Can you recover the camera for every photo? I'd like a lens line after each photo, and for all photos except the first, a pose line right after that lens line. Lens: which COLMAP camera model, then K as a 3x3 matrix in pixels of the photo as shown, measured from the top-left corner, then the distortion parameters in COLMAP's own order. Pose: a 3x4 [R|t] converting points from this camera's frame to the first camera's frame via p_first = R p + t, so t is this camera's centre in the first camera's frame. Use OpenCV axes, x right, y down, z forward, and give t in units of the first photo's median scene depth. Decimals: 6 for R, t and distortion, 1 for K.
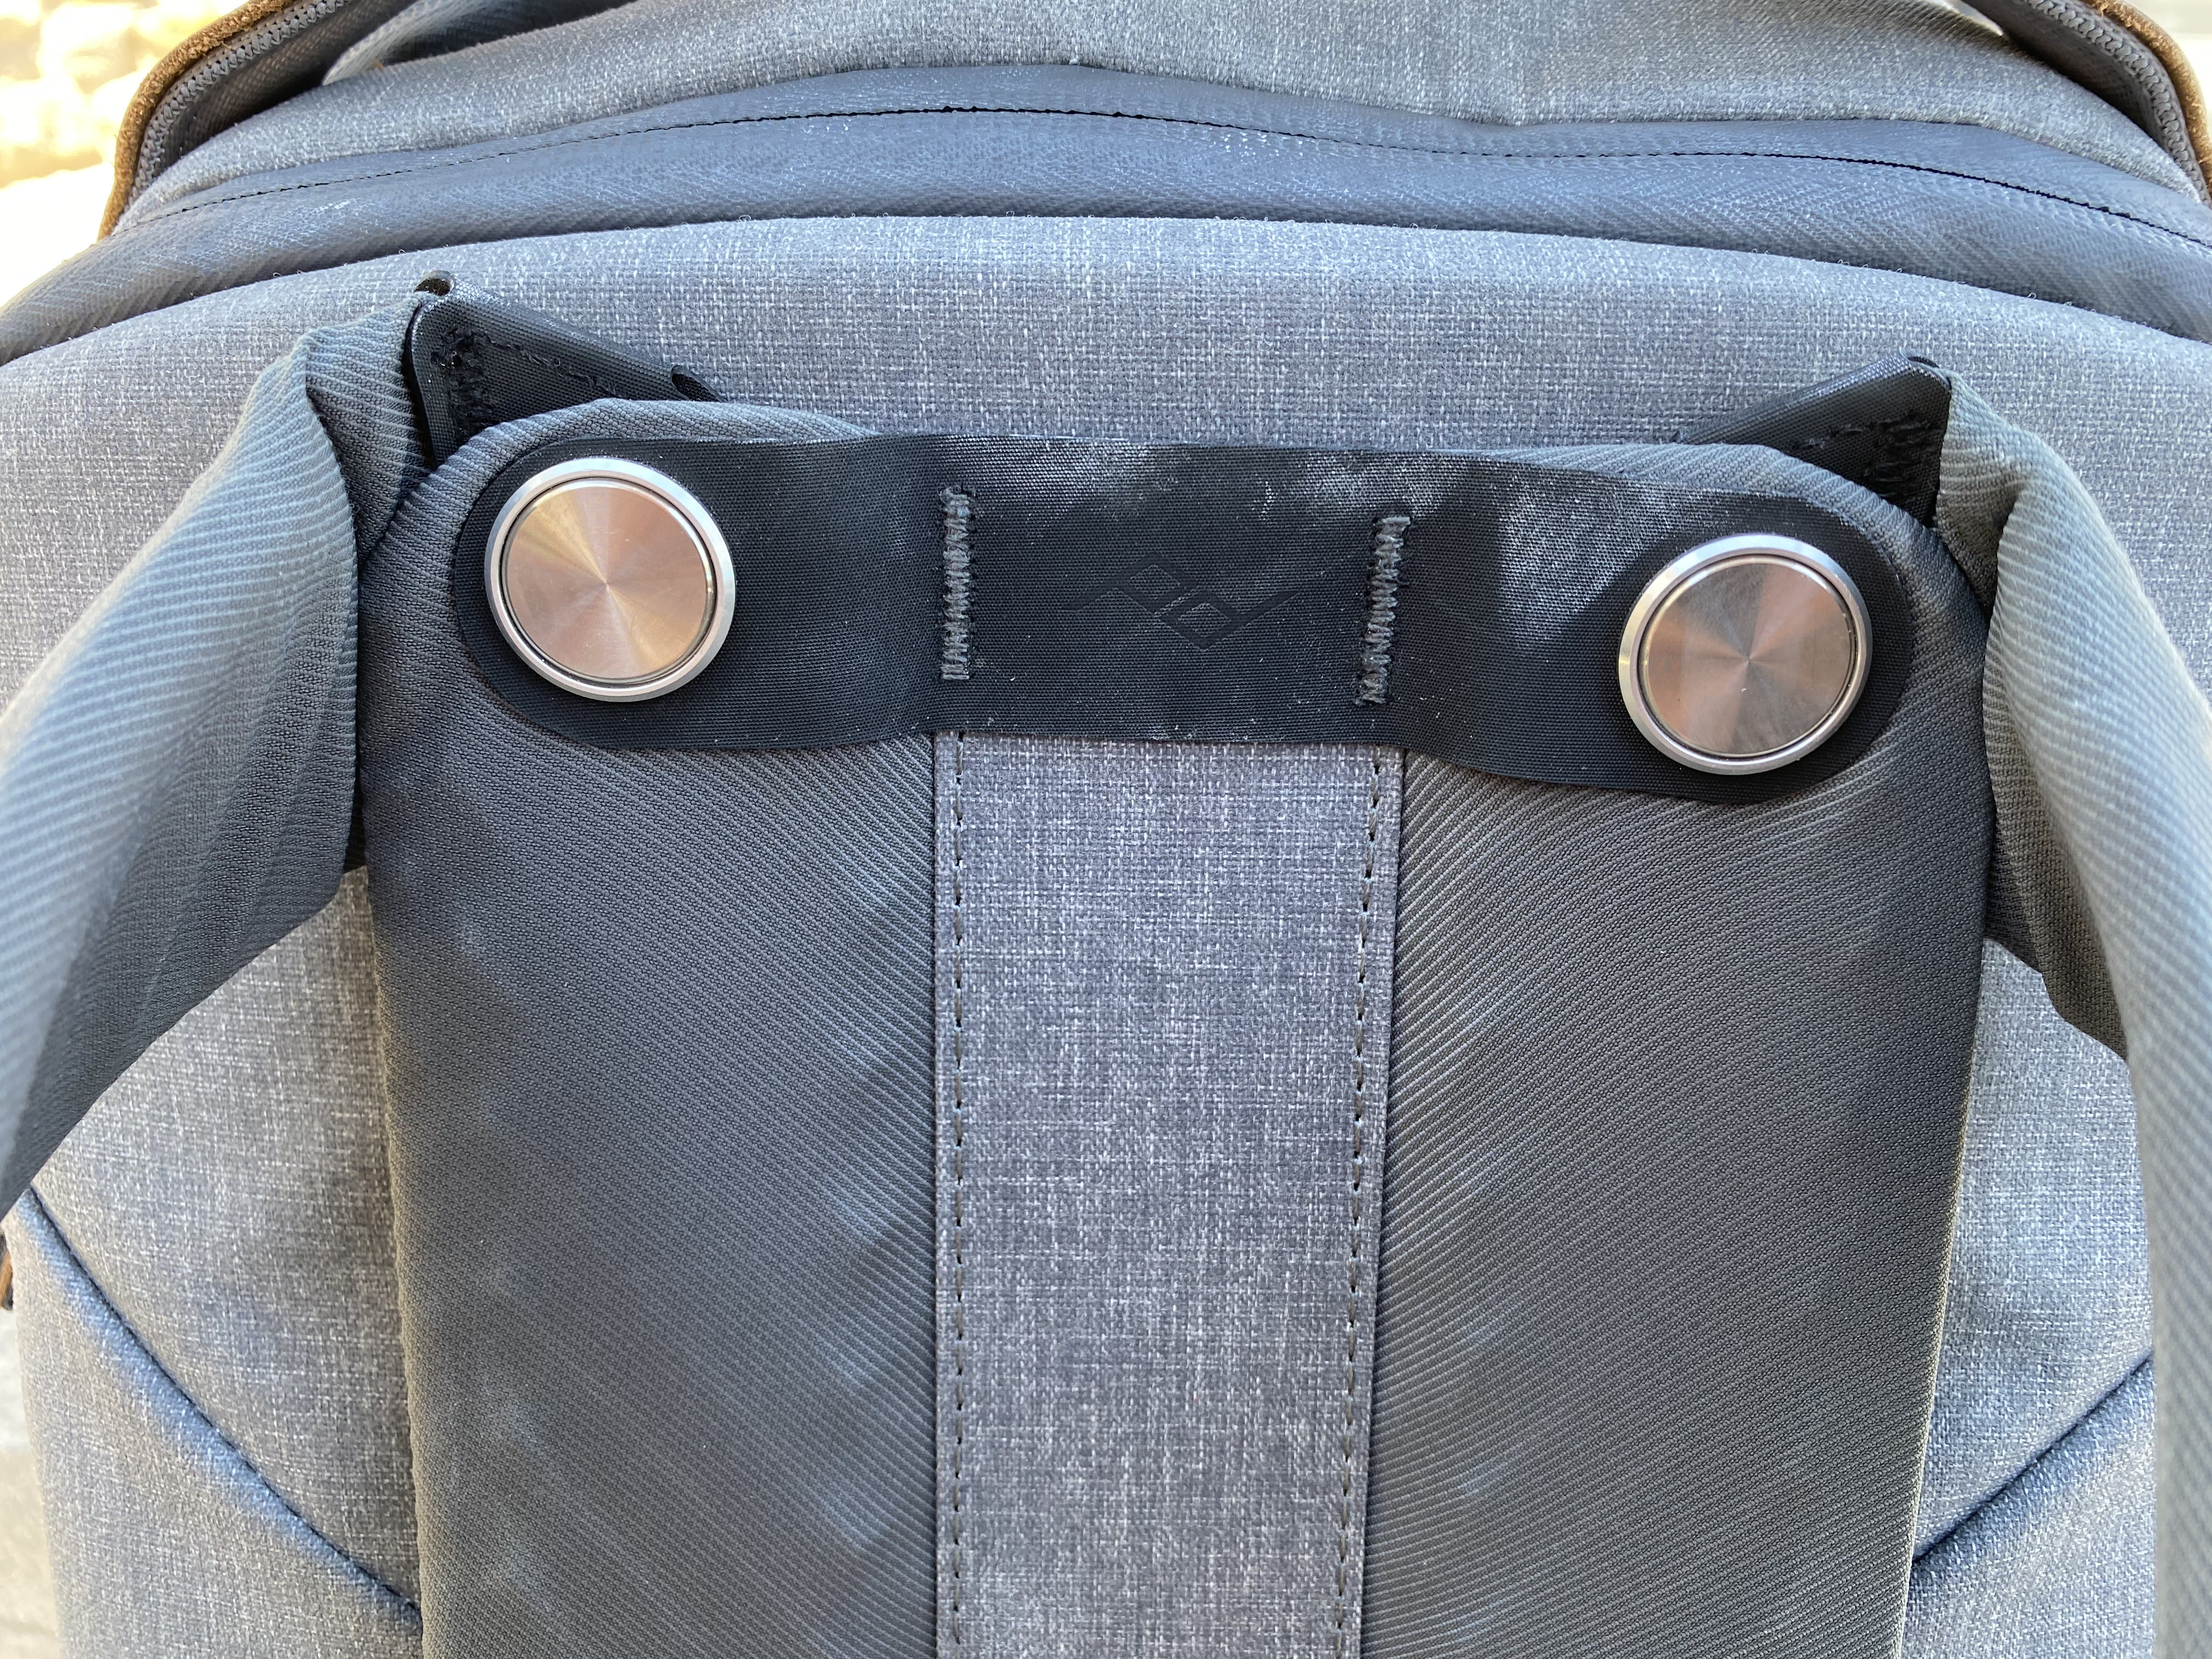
lens RADIAL K [[1827.3, 0, 1109.2], [0, 1827.3, 831.0], [0, 0, 1]] dist [-0.015845, -0.017915]
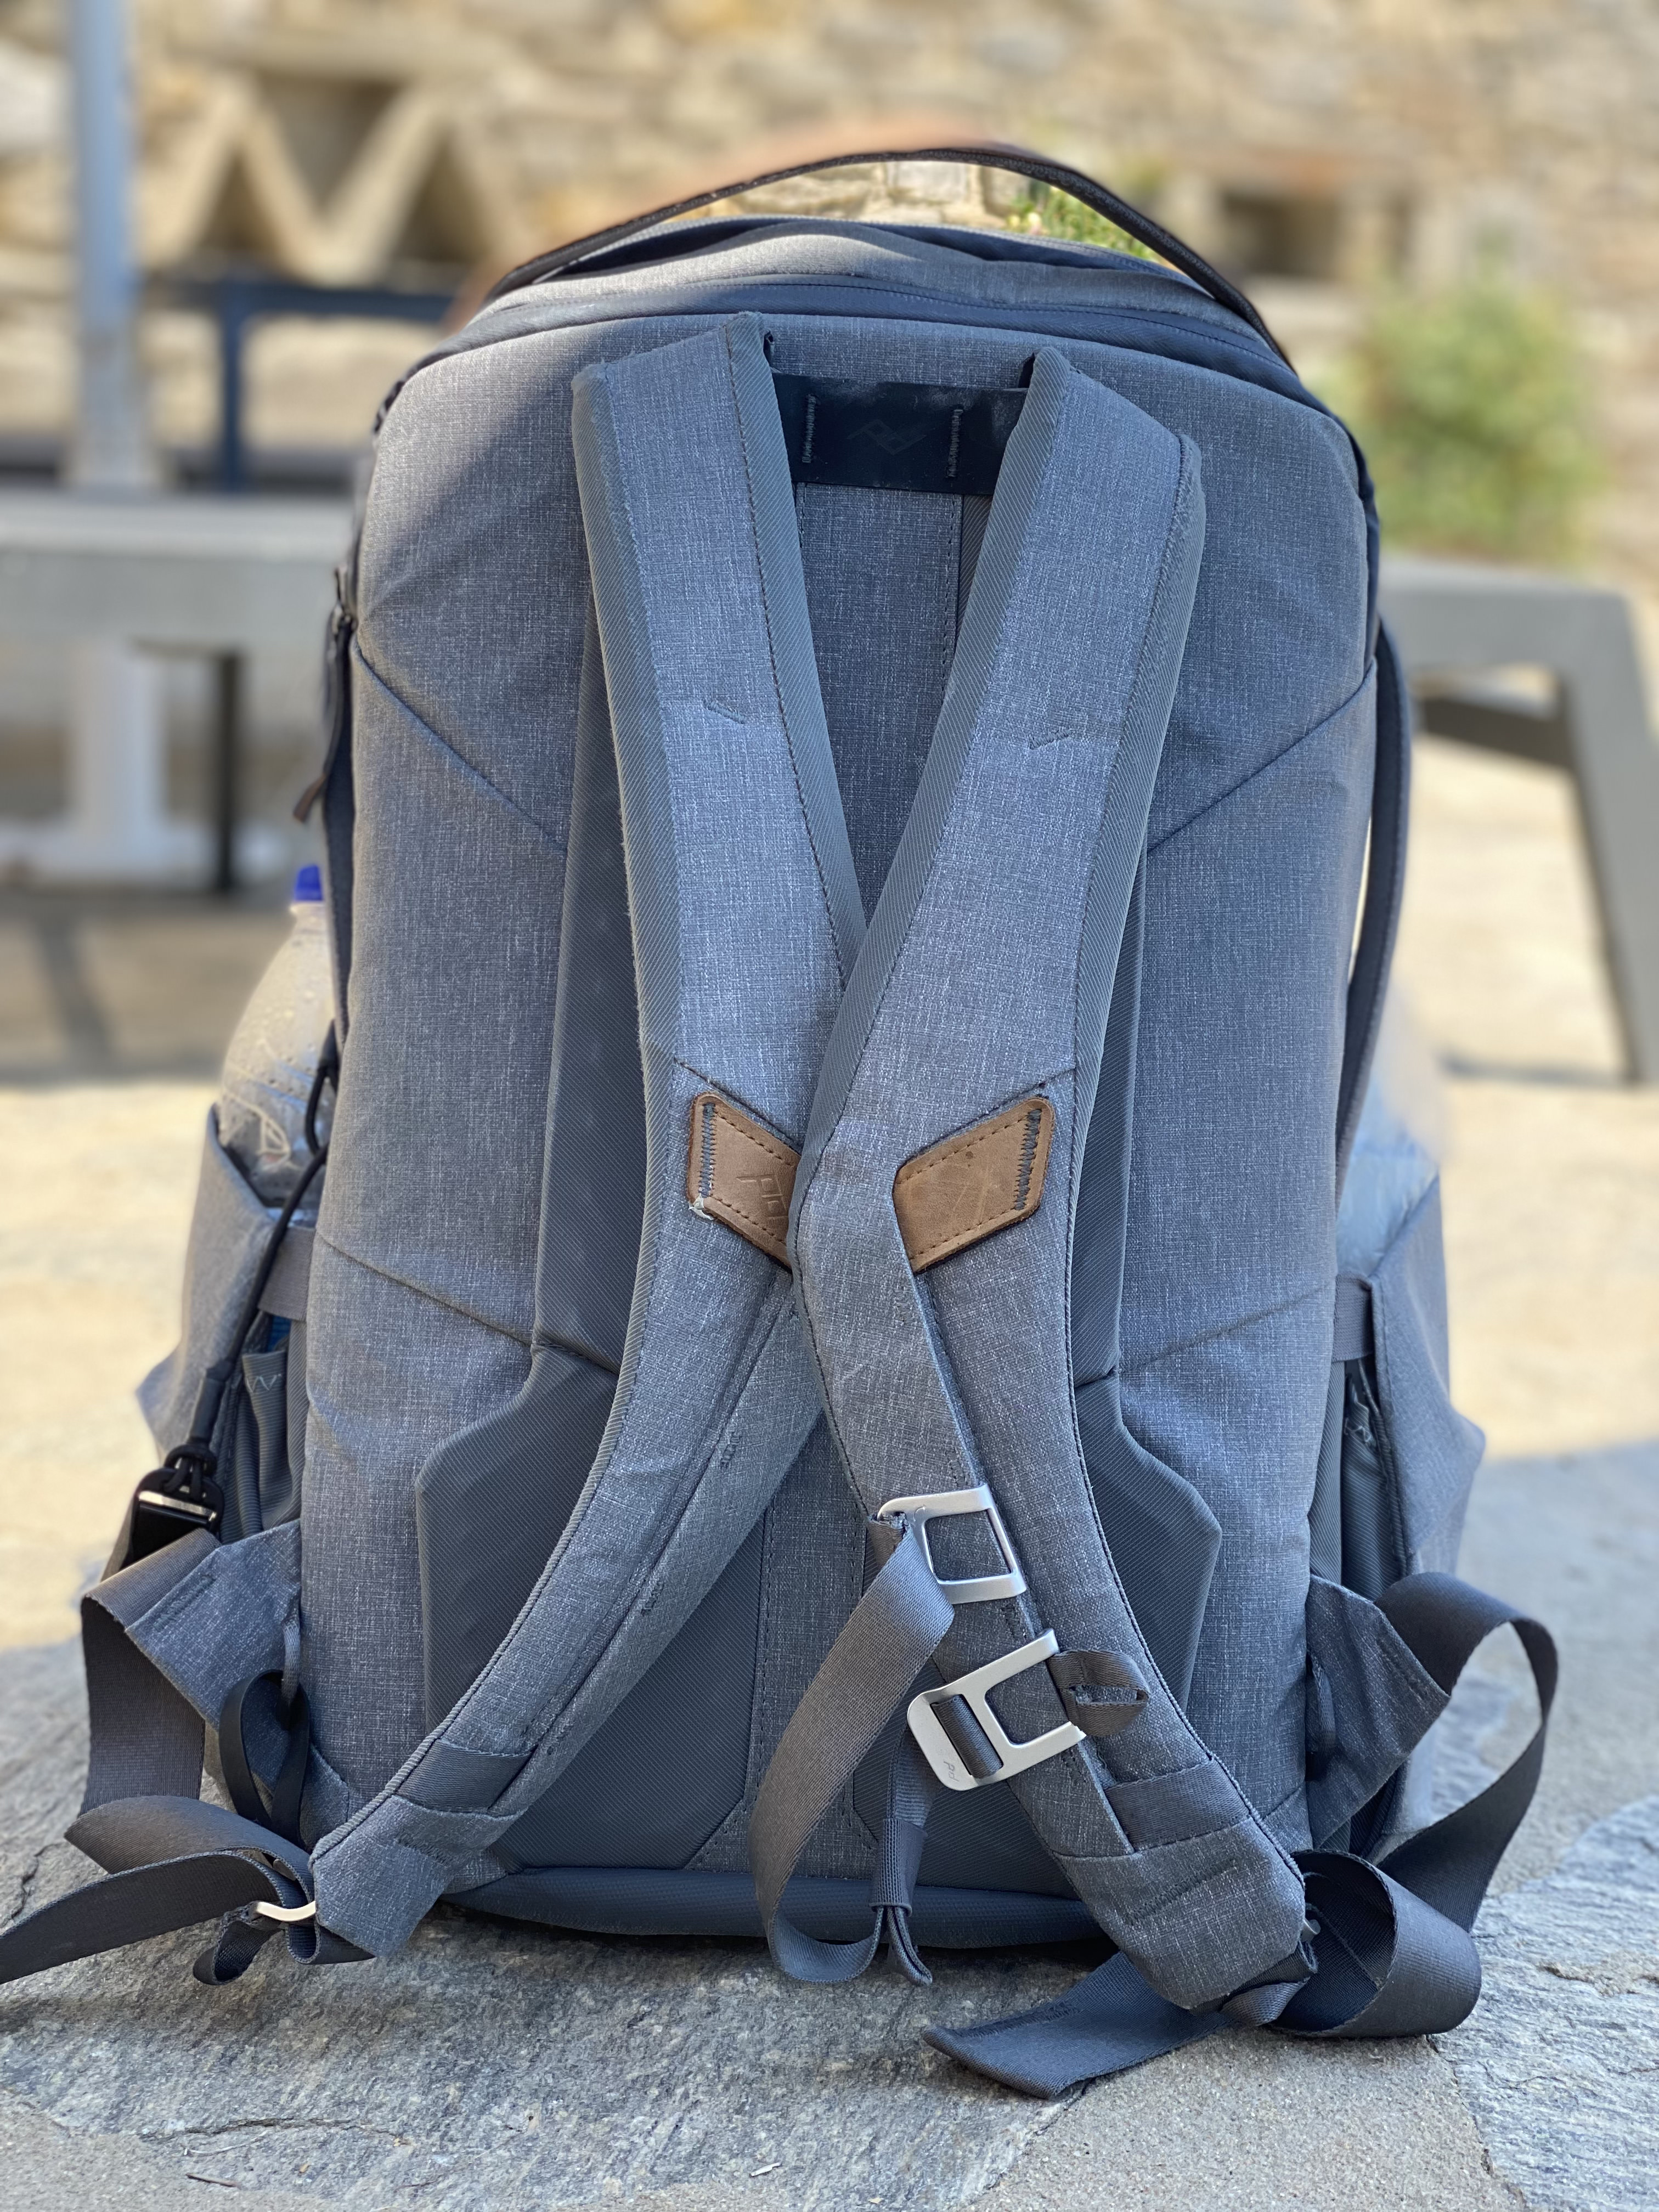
lens RADIAL K [[3354.8, 0, 828.8], [0, 3354.8, 1105.9], [0, 0, 1]] dist [-0.025723, 0.000000]
pose [[0.998443, 0.044220, 0.033993, -0.181082], [-0.033694, 0.963879, -0.264201, 2.251963], [-0.044448, 0.262645, 0.963868, -3.763615]]
